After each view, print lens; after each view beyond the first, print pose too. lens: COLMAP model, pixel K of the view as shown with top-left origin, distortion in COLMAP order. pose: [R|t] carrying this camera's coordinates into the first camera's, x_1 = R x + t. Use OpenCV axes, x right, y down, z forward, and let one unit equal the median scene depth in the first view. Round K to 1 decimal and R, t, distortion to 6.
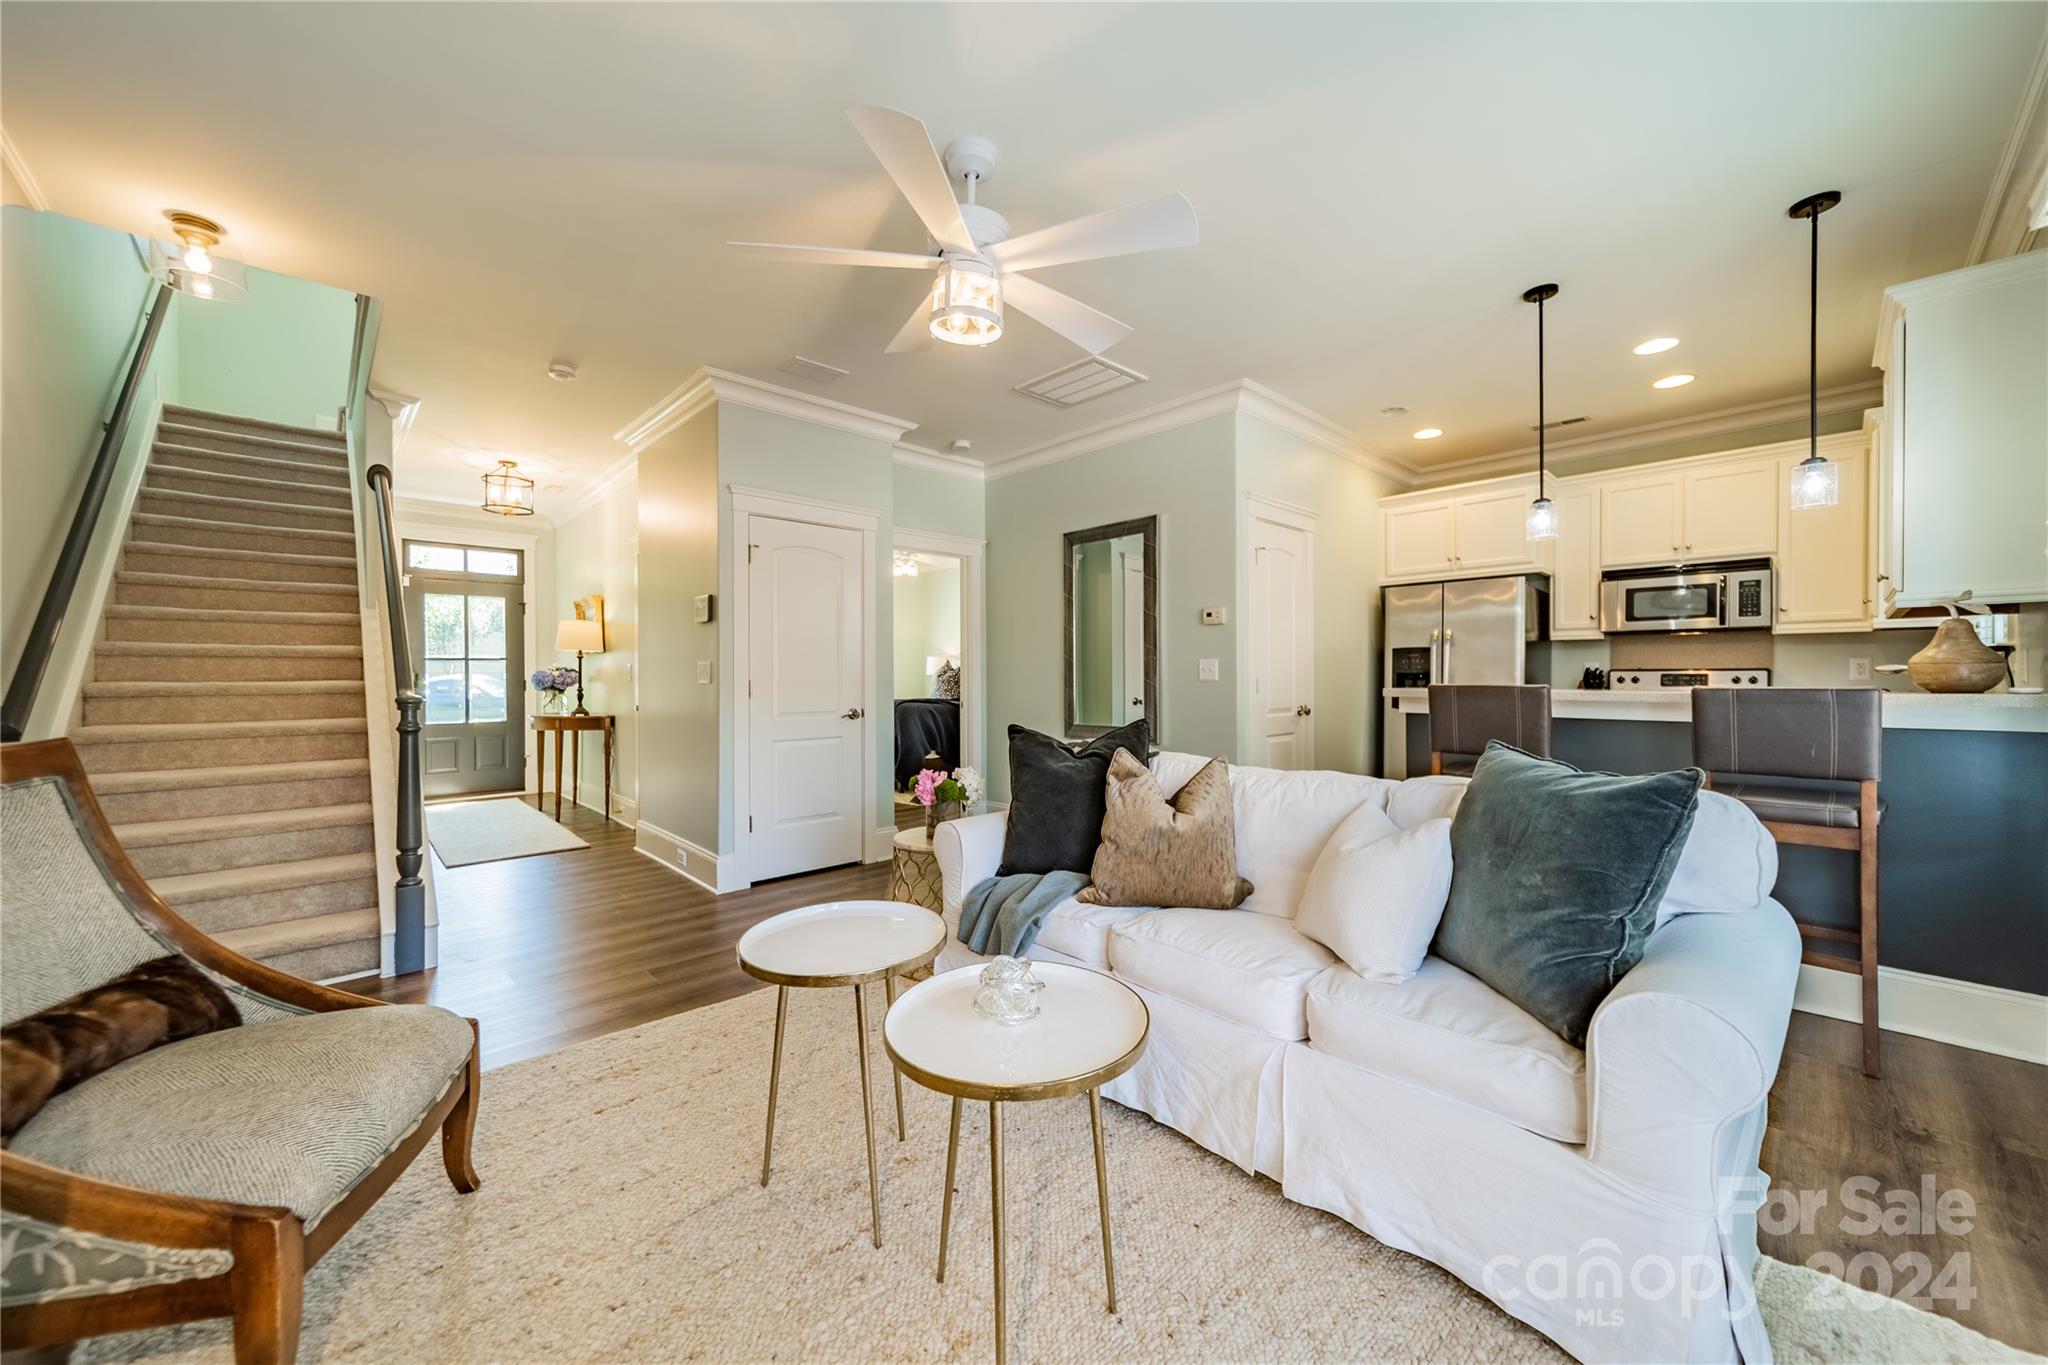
lens RADIAL K [[734.6, 0, 1031.5], [0, 734.6, 678.9], [0, 0, 1]] dist [0.010508, -0.000252]
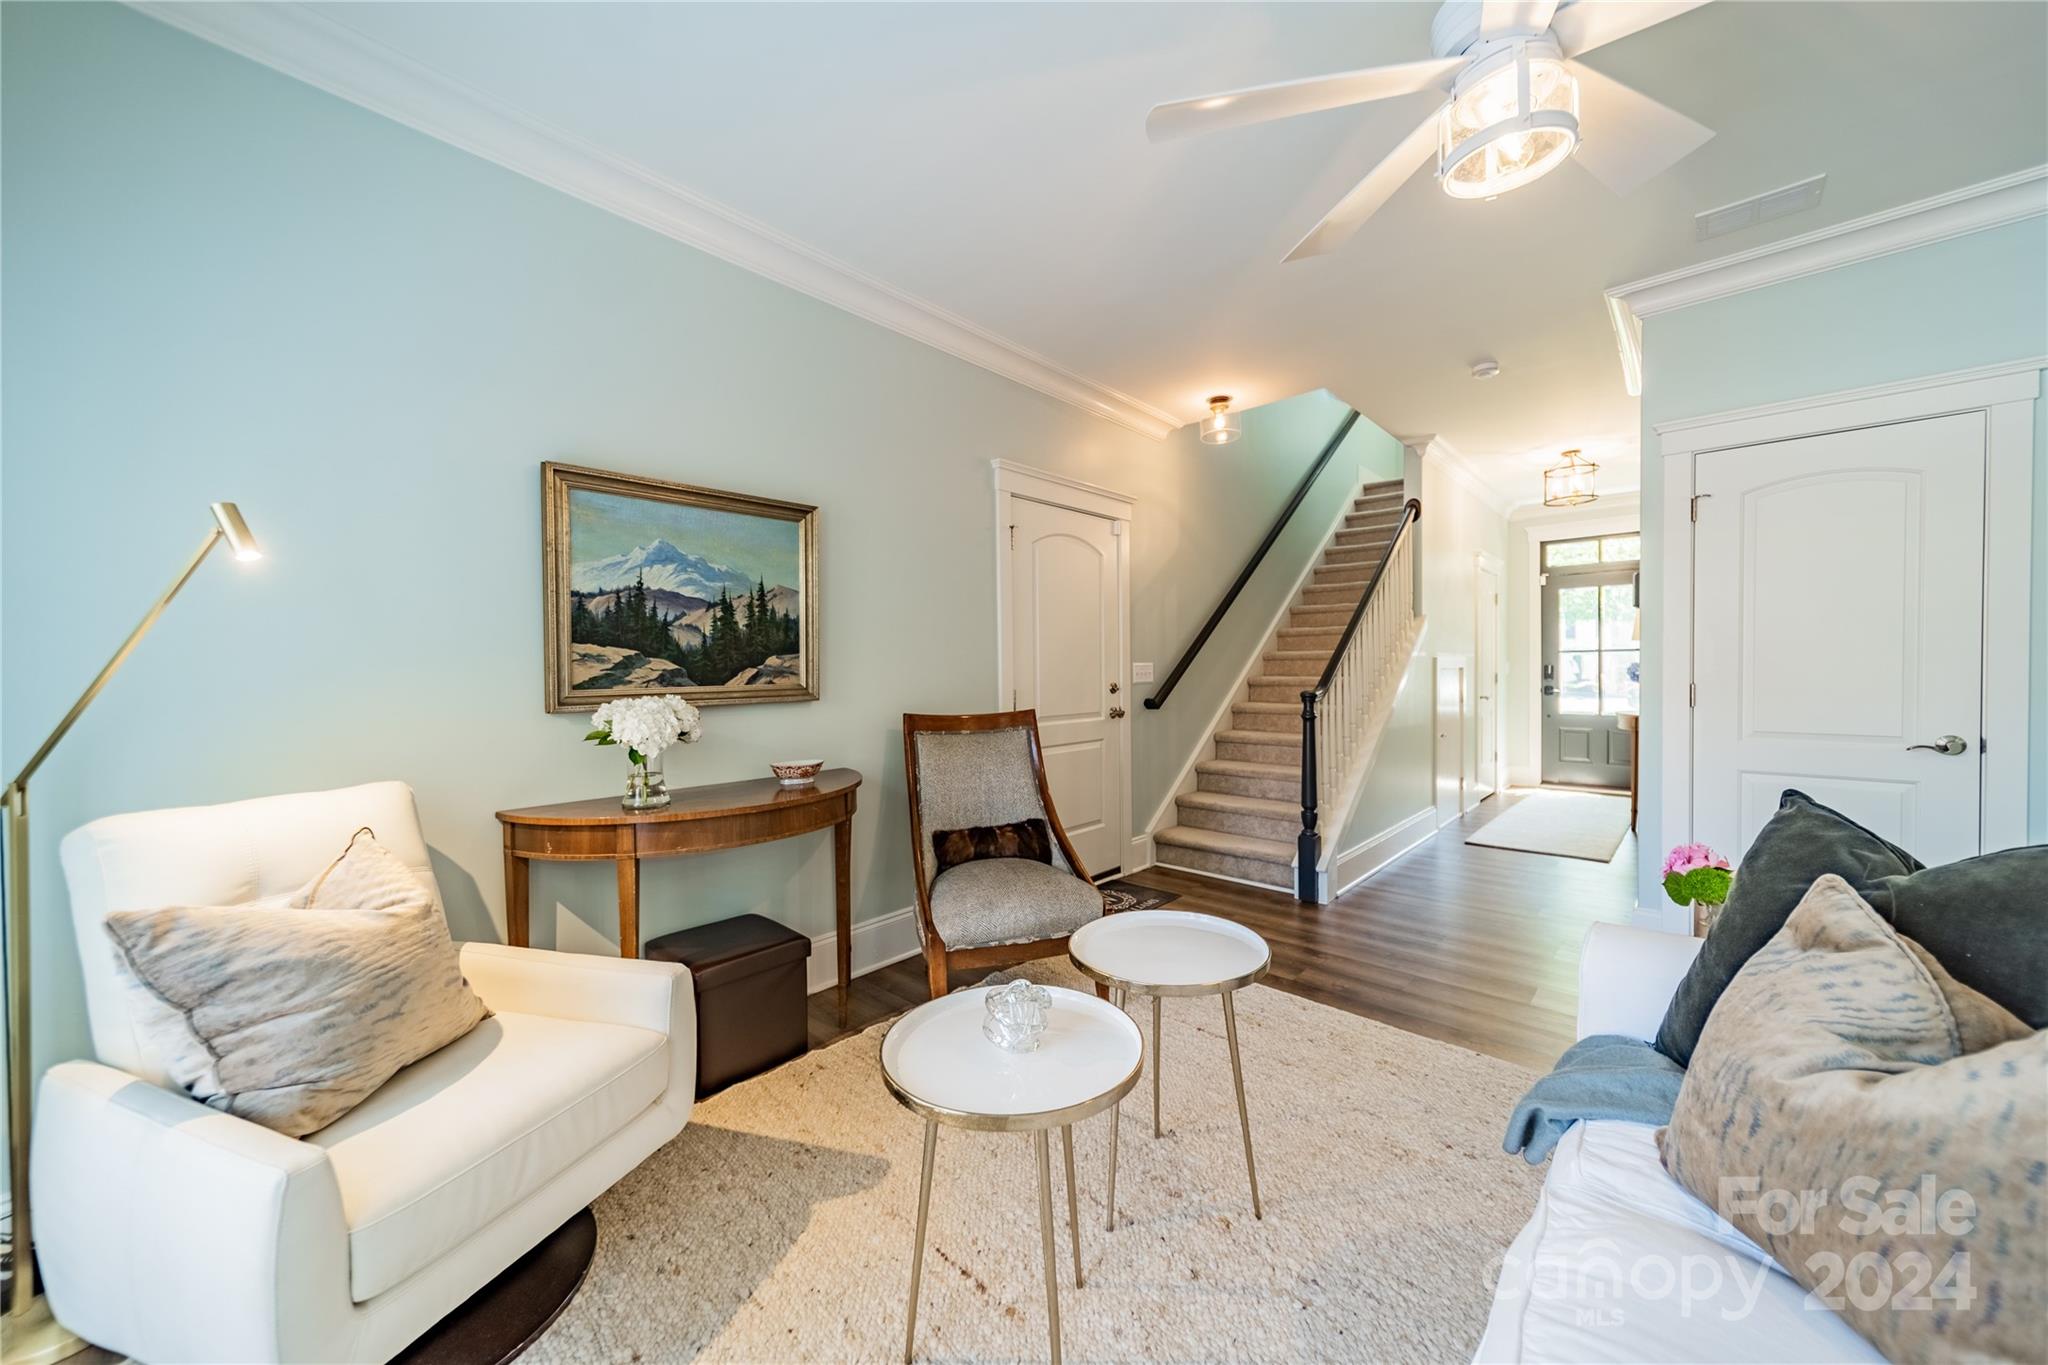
lens RADIAL K [[734.6, 0, 1030.5], [0, 734.6, 680.3], [0, 0, 1]] dist [0.010508, -0.000252]
pose [[0.076637, 0.019266, -0.996873, 0.356380], [0.004456, 0.999797, 0.019665, -0.020792], [0.997049, -0.005949, 0.076536, 0.346274]]
